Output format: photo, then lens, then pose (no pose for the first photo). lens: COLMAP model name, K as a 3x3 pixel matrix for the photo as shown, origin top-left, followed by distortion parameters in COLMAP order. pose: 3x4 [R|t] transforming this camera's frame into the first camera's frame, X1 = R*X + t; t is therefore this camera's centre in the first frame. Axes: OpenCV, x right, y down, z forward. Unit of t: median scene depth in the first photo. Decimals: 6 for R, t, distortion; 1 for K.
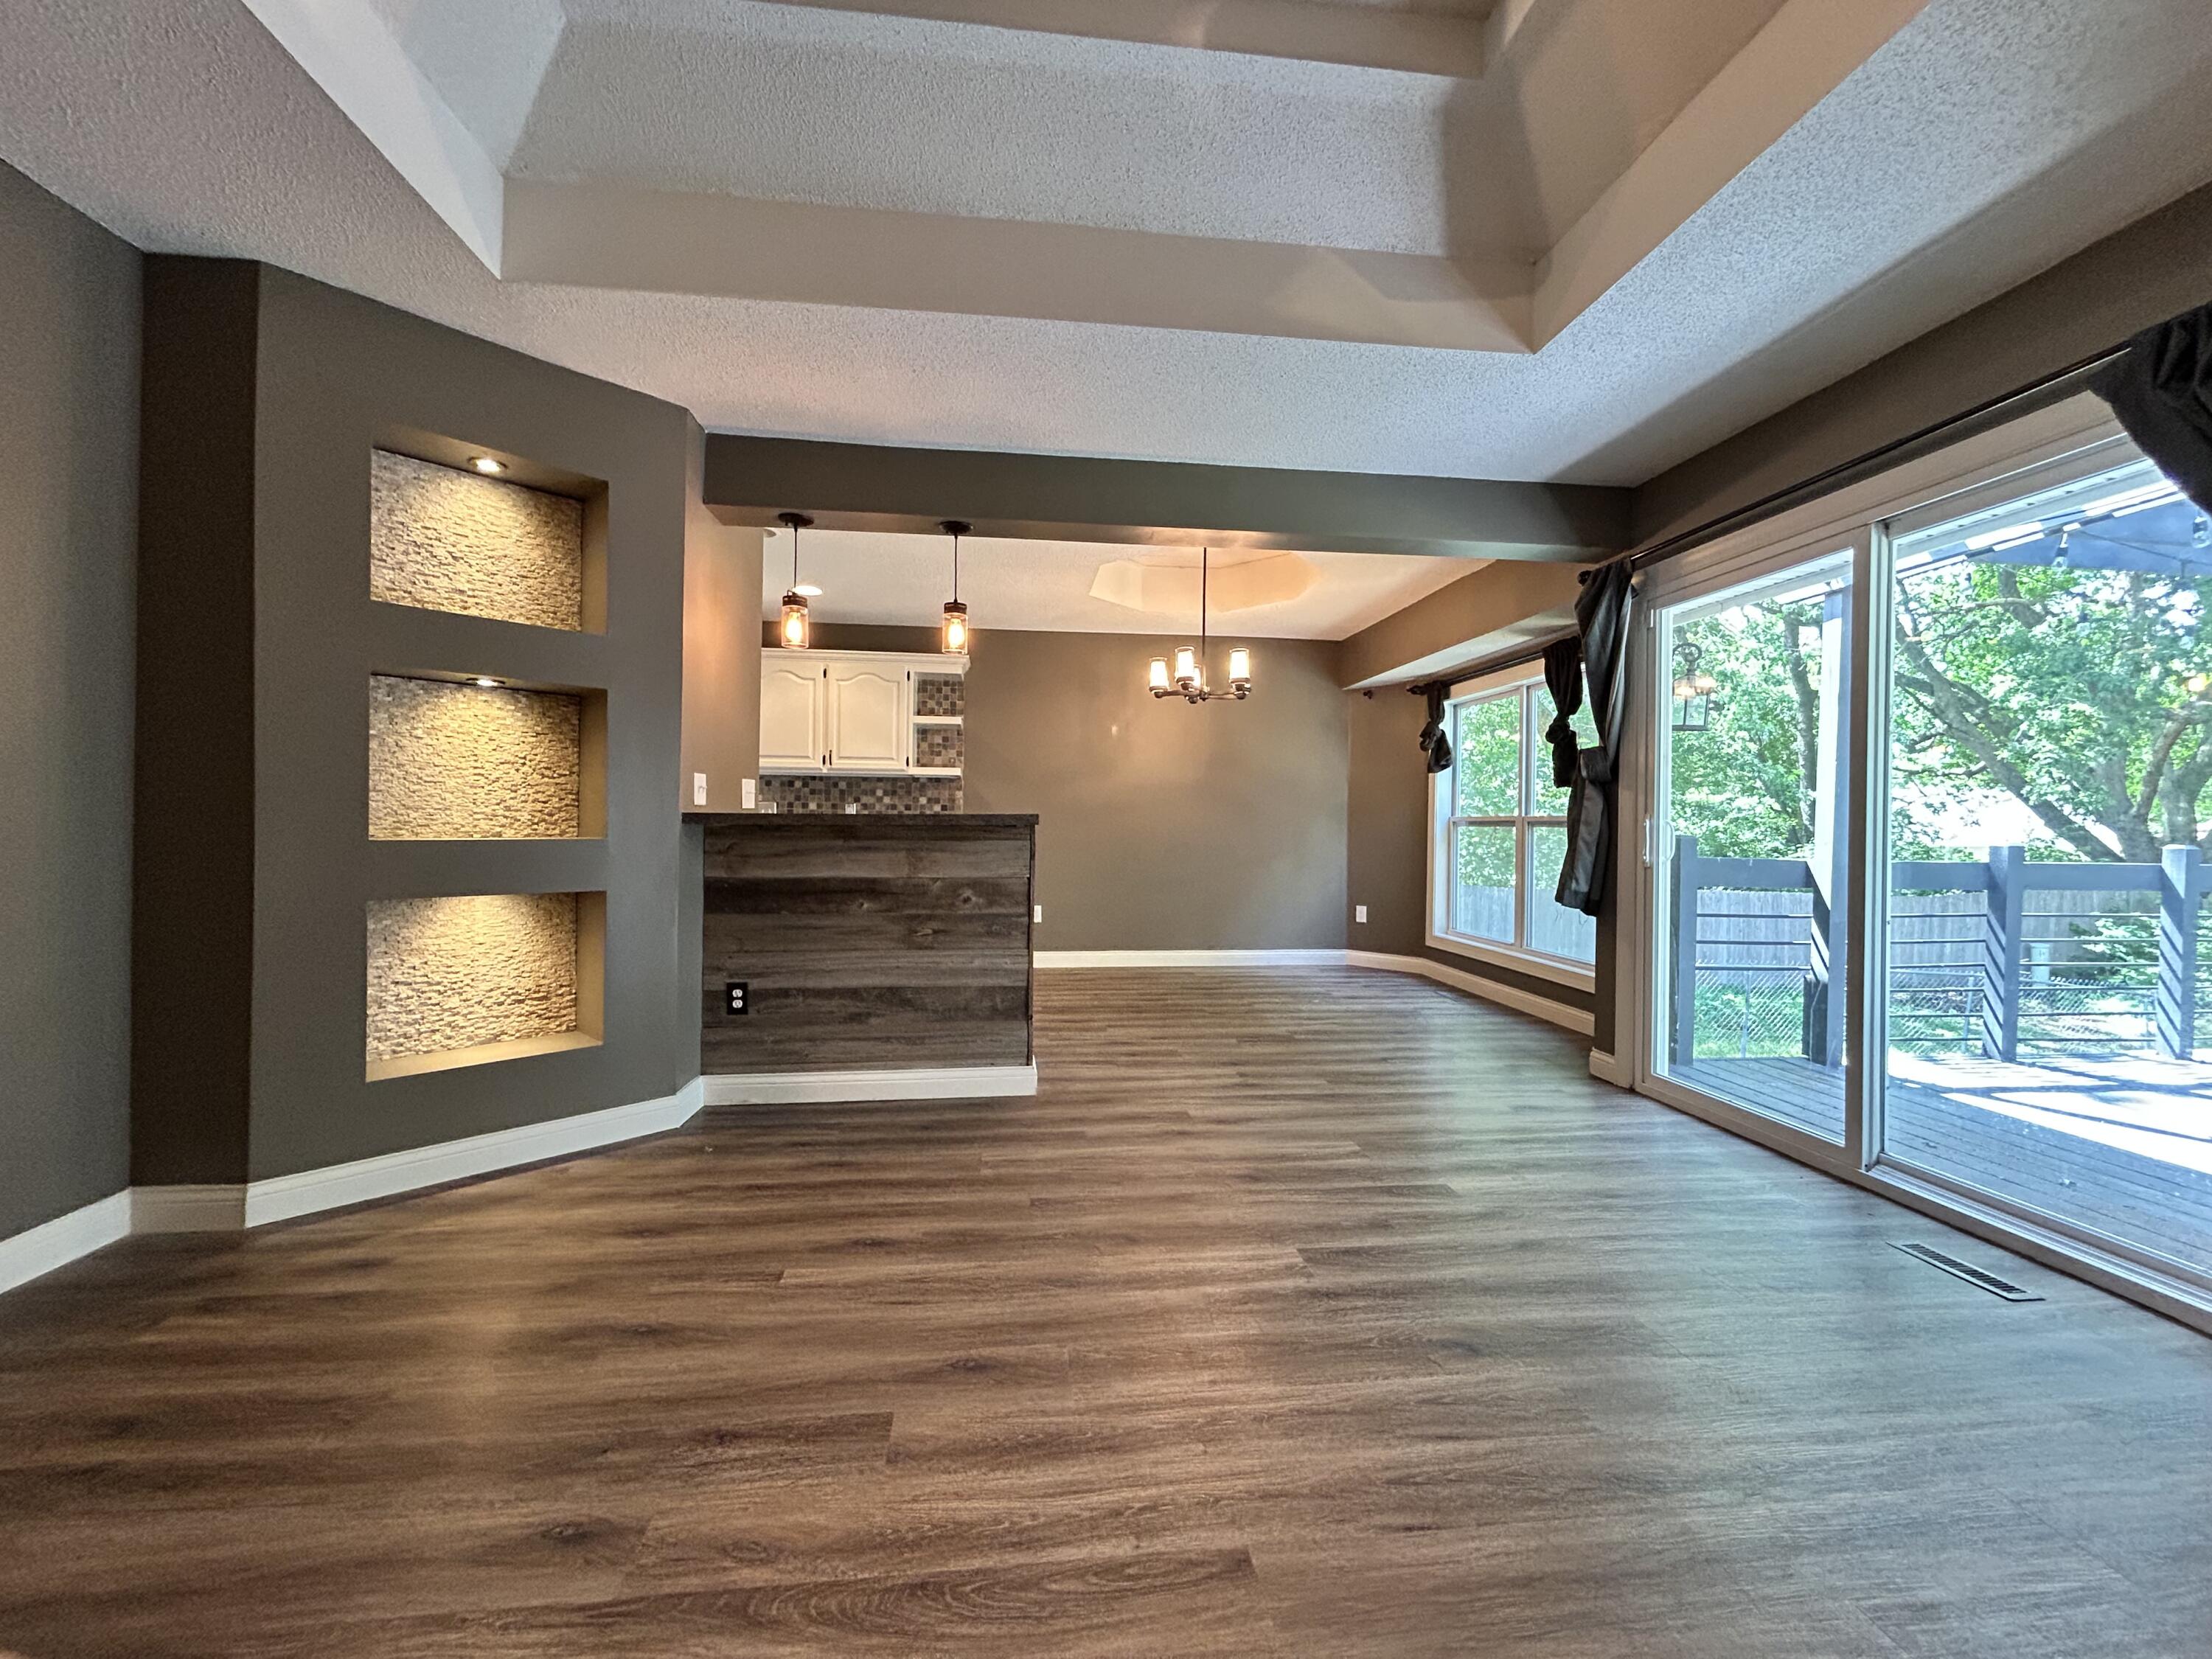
lens RADIAL K [[893.0, 0, 1101.6], [0, 893.0, 829.0], [0, 0, 1]] dist [-0.000667, 0.001186]
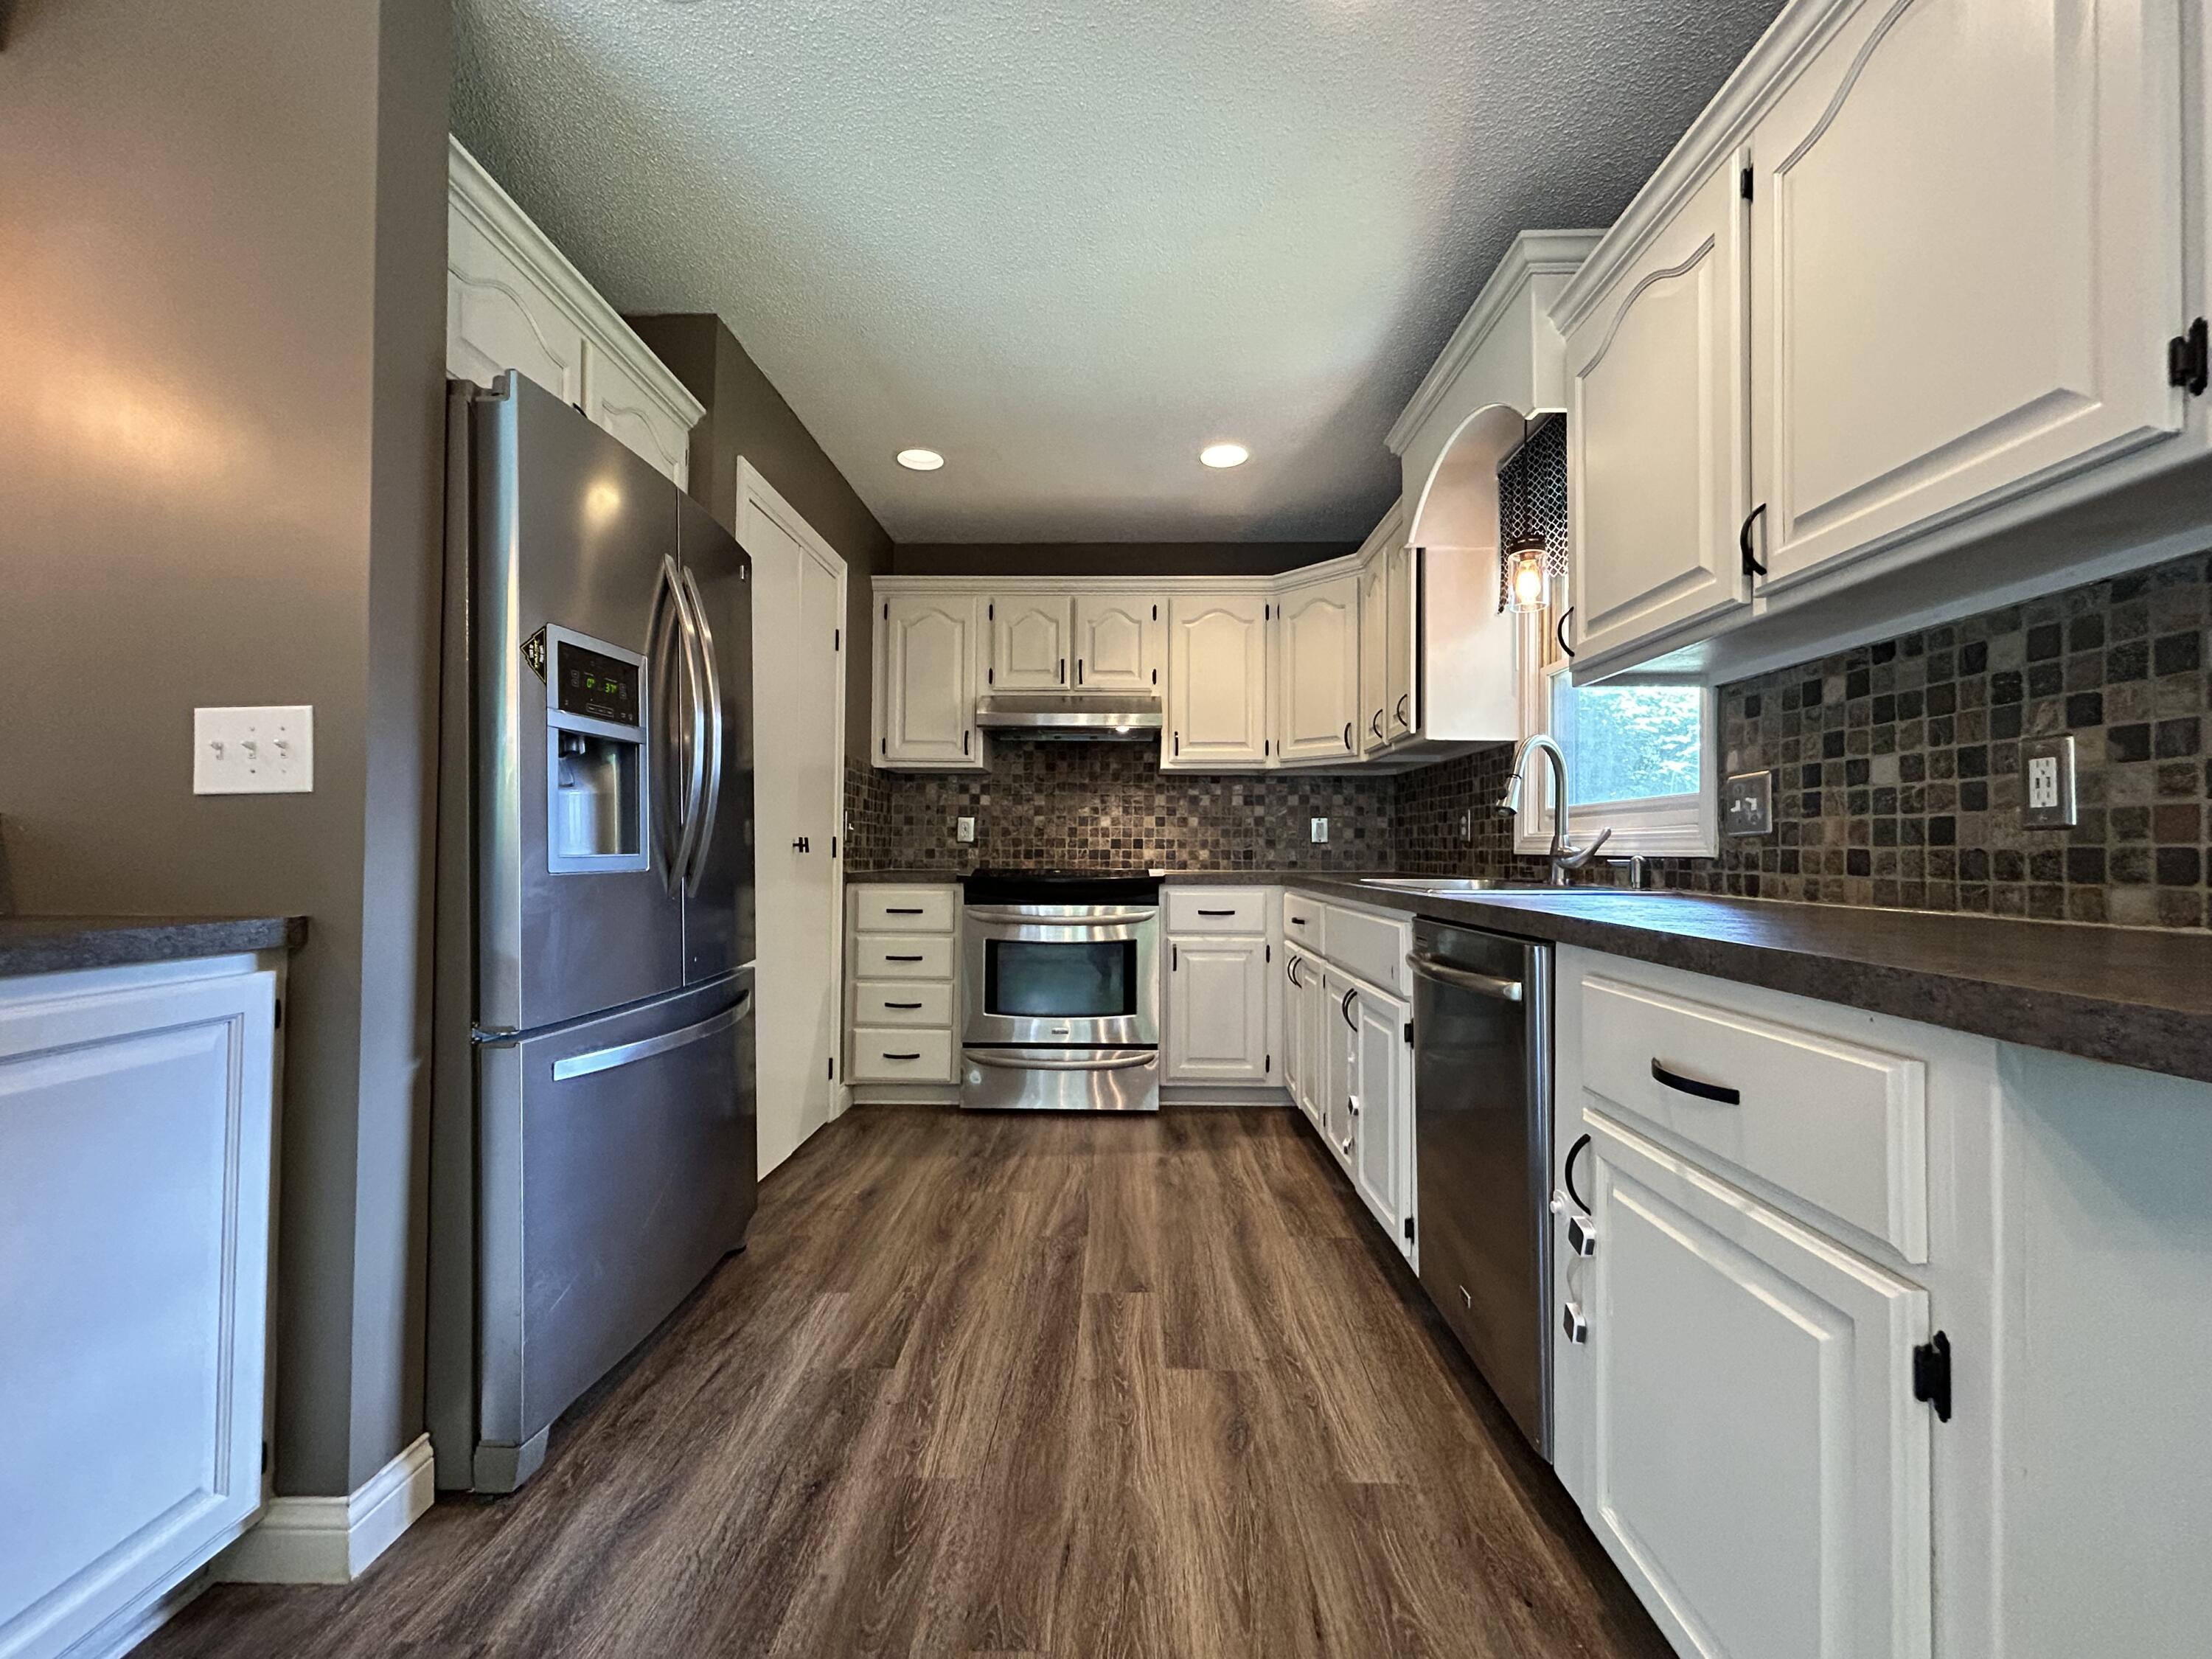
lens RADIAL K [[893.0, 0, 1101.6], [0, 893.0, 829.0], [0, 0, 1]] dist [-0.000667, 0.001186]
pose [[-0.137145, -0.036895, -0.989864, -0.107981], [-0.009103, 0.999311, -0.035986, -0.000652], [0.990509, 0.004075, -0.137386, 1.388220]]
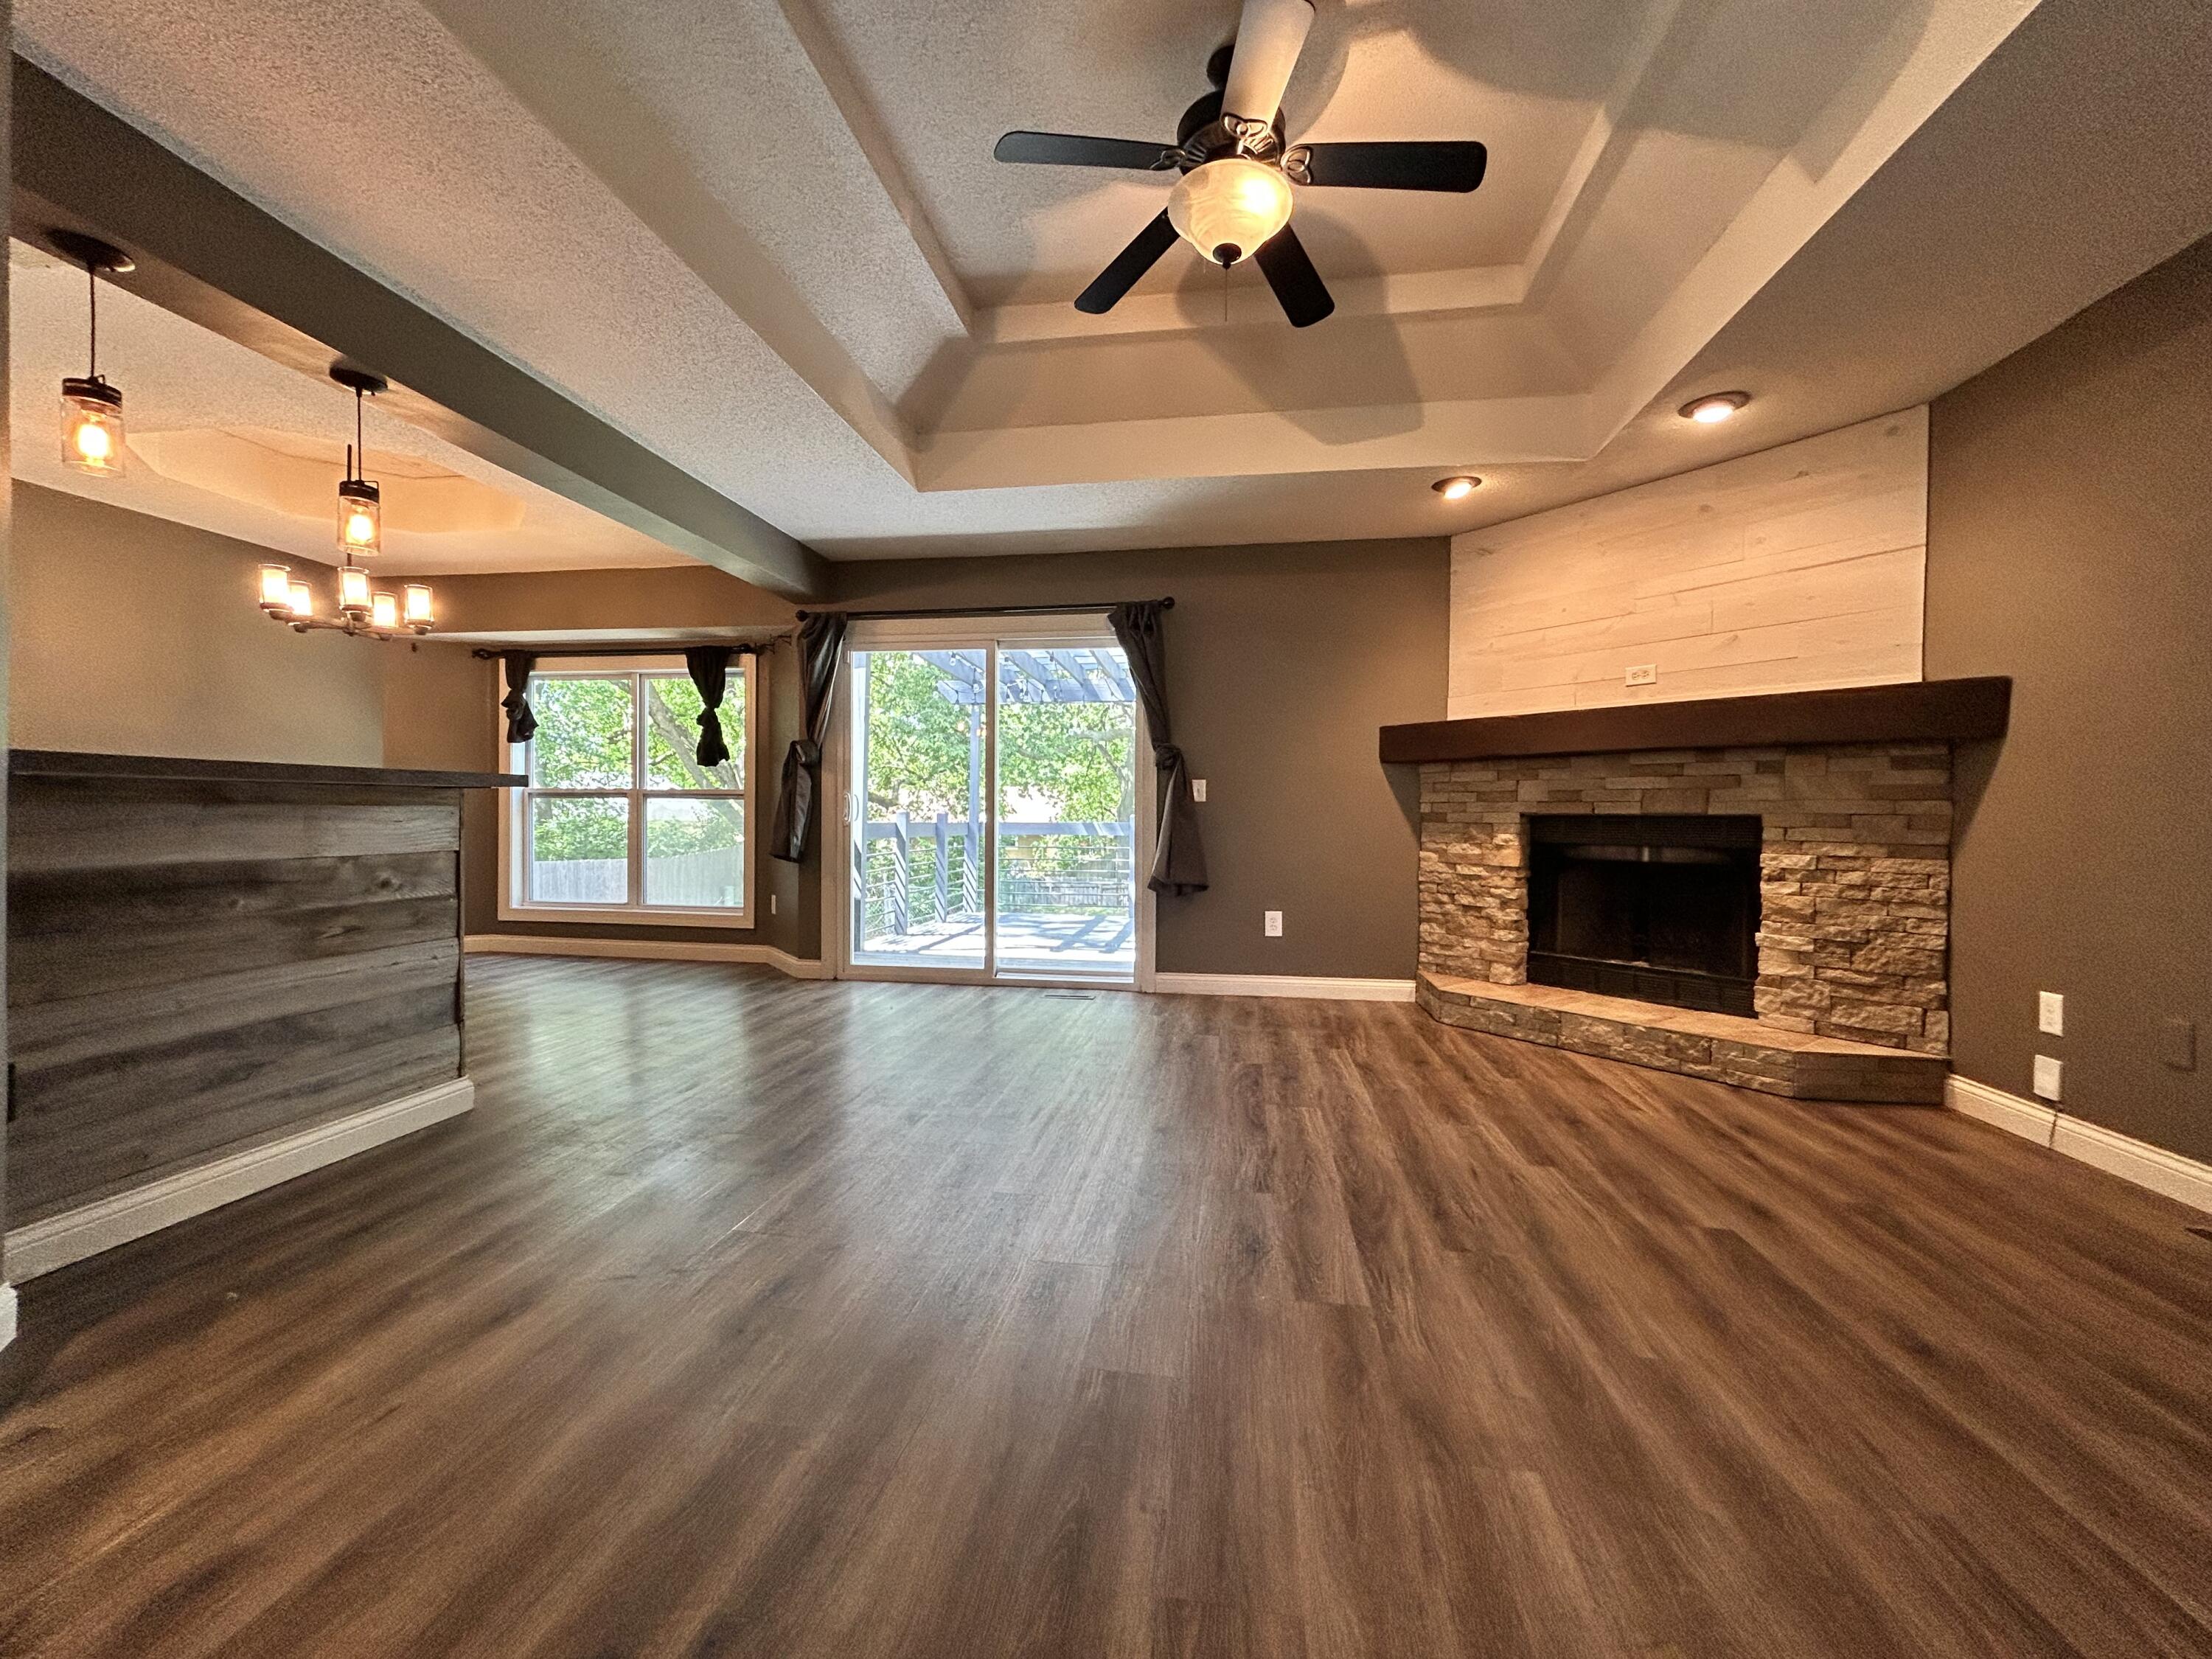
lens RADIAL K [[893.0, 0, 1101.6], [0, 893.0, 829.0], [0, 0, 1]] dist [-0.000667, 0.001186]
pose [[0.267771, -0.022221, 0.963226, -0.656612], [-0.001646, 0.999722, 0.023521, 0.012520], [-0.963481, -0.007883, 0.267660, 0.186959]]
